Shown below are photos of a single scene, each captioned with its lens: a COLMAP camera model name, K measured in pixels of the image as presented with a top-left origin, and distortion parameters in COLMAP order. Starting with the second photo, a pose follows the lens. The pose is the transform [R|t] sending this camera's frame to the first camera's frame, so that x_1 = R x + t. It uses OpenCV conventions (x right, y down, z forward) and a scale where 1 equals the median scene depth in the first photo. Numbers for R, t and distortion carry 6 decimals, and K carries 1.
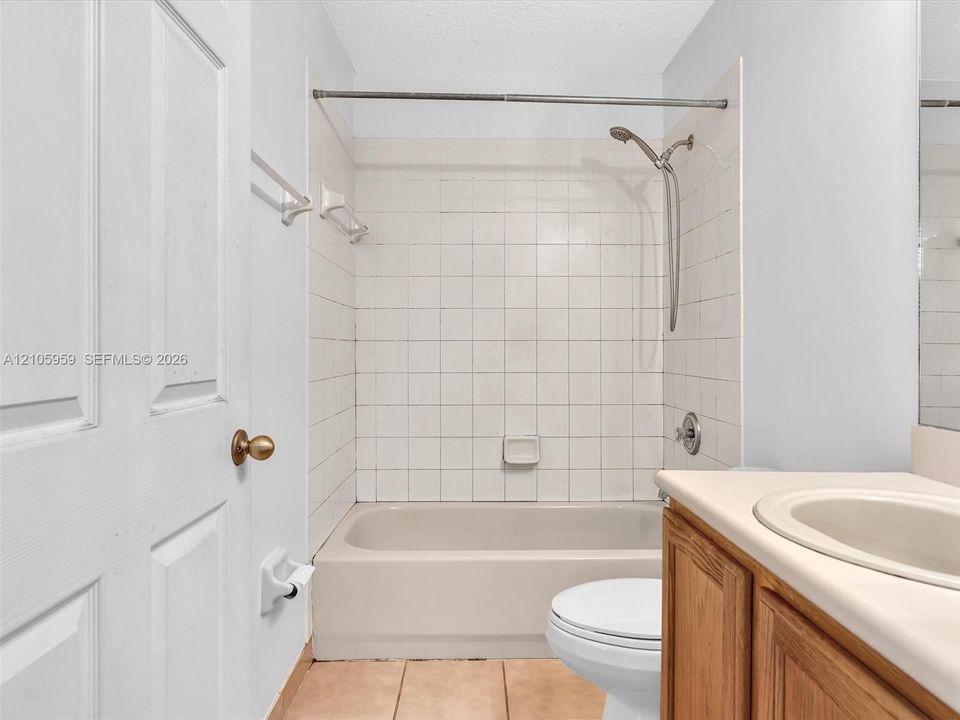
lens RADIAL K [[488.5, 0, 480.0], [0, 488.5, 360.0], [0, 0, 1]] dist [-0.001482, -0.000036]
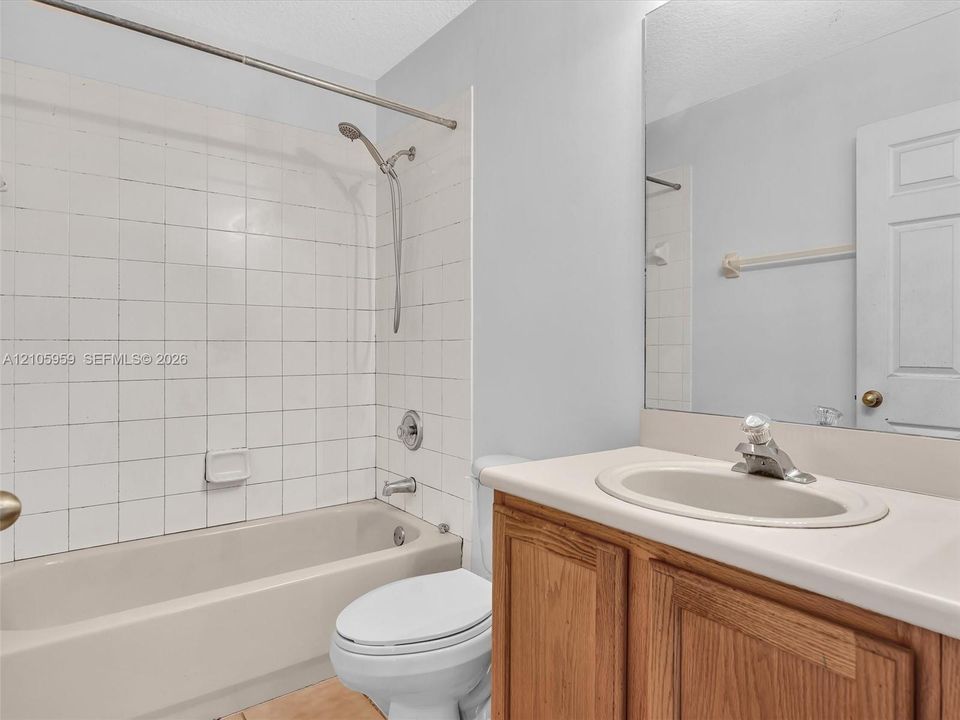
lens RADIAL K [[500.6, 0, 480.0], [0, 500.6, 360.0], [0, 0, 1]] dist [-0.001963, -0.000176]
pose [[0.855288, -0.011962, 0.518015, -0.225100], [0.013450, 0.999909, 0.000883, -0.004289], [-0.517979, 0.006212, 0.855371, 0.123409]]
